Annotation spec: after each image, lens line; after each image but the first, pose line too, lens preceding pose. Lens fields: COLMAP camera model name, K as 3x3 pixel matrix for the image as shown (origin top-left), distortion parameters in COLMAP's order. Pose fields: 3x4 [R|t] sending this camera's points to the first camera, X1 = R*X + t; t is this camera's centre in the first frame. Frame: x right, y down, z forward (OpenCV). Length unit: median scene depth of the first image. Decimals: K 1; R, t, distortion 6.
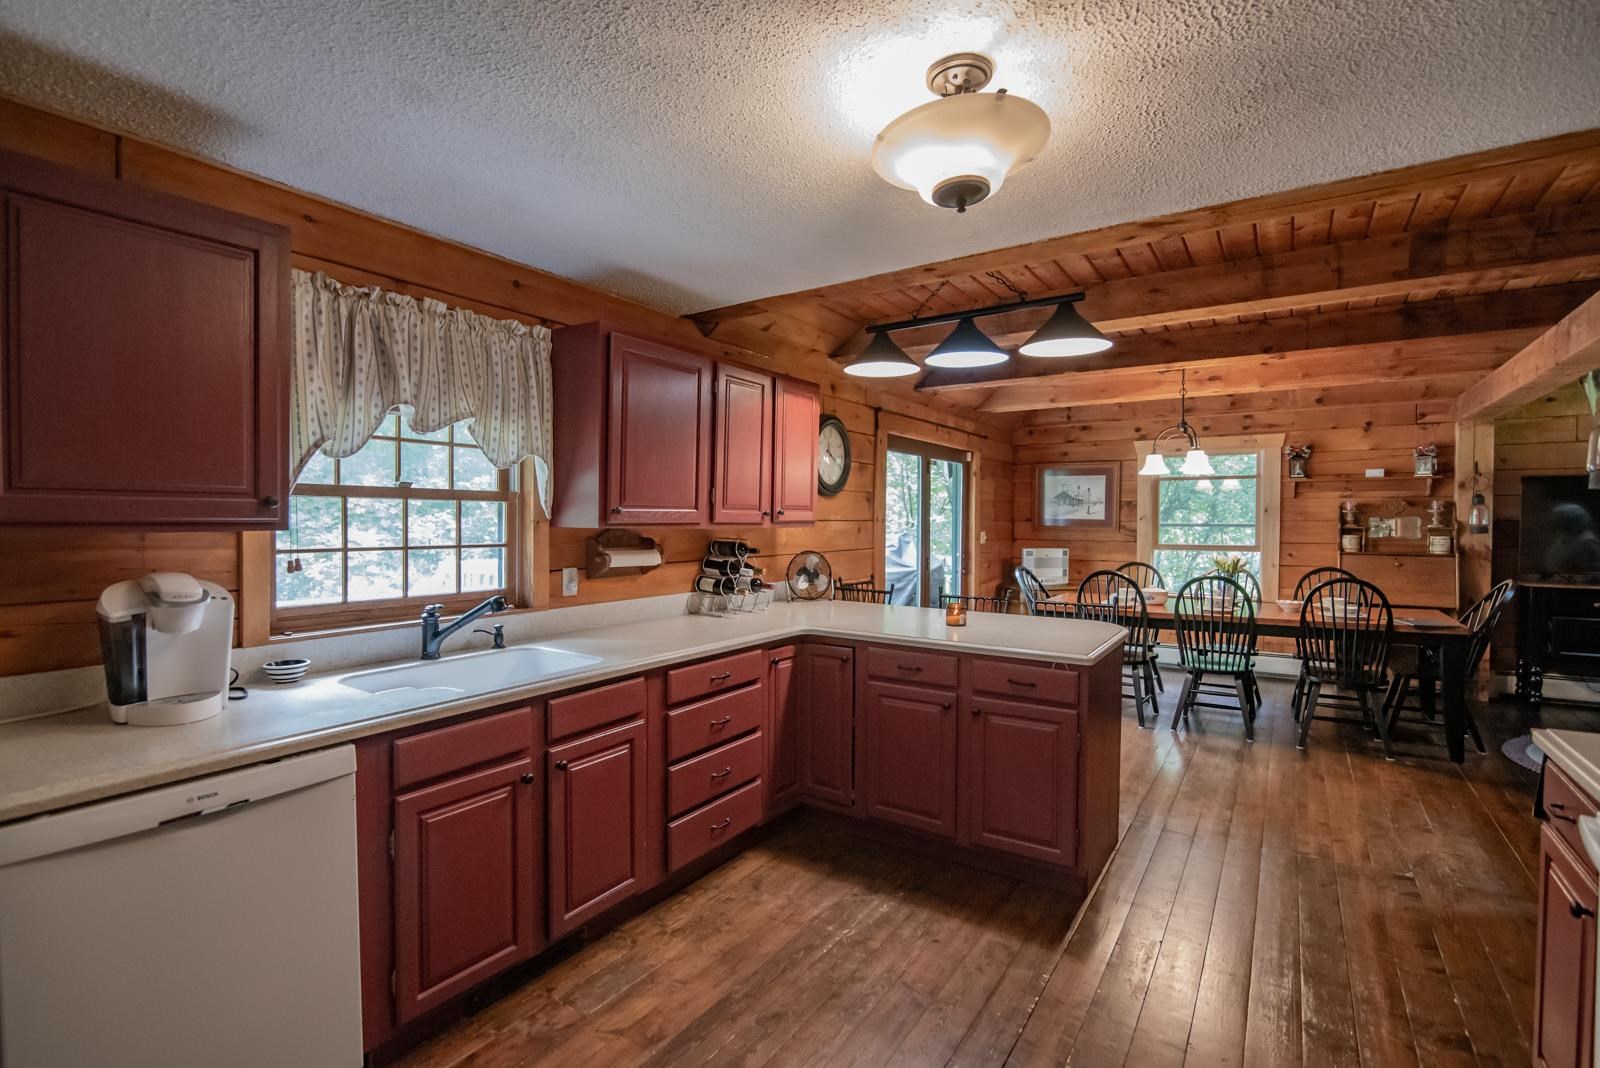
lens RADIAL K [[740.4, 0, 800.0], [0, 740.4, 534.0], [0, 0, 1]] dist [-0.013534, -0.000028]
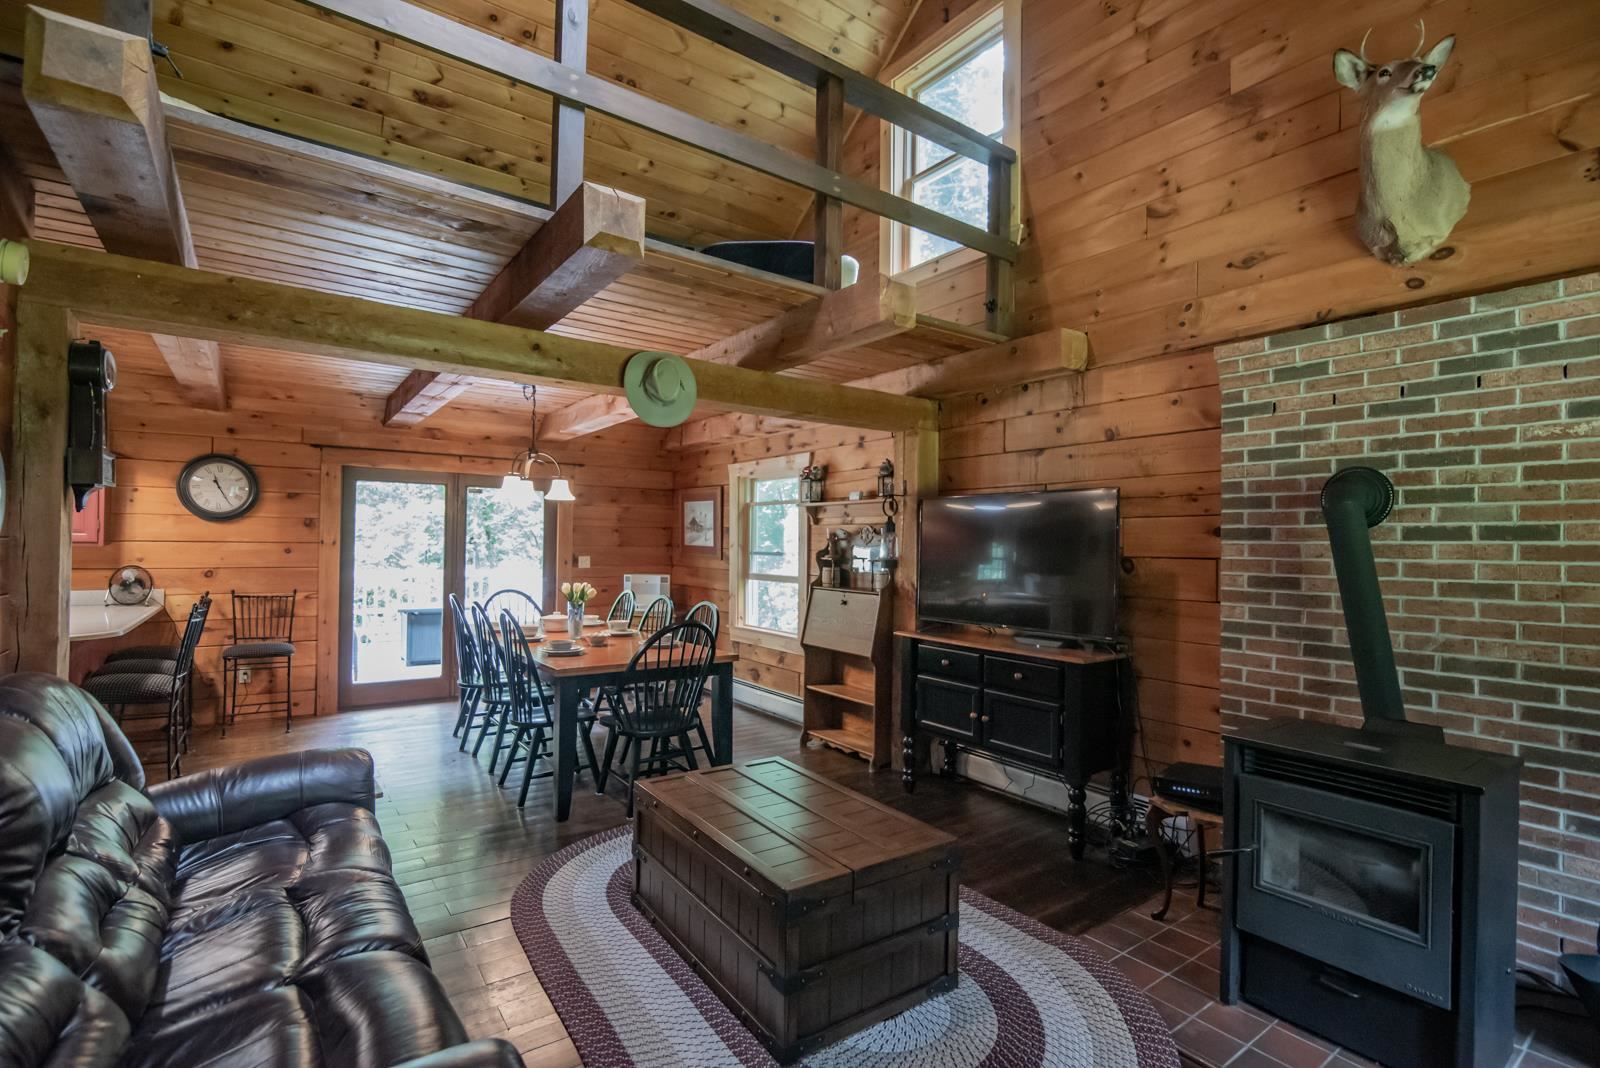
lens RADIAL K [[740.4, 0, 800.0], [0, 740.4, 534.0], [0, 0, 1]] dist [-0.013534, -0.000028]
pose [[0.937134, 0.008037, -0.348876, 1.649407], [-0.019974, 0.999331, -0.030633, -0.016846], [0.348396, 0.035676, 0.936668, 0.268935]]
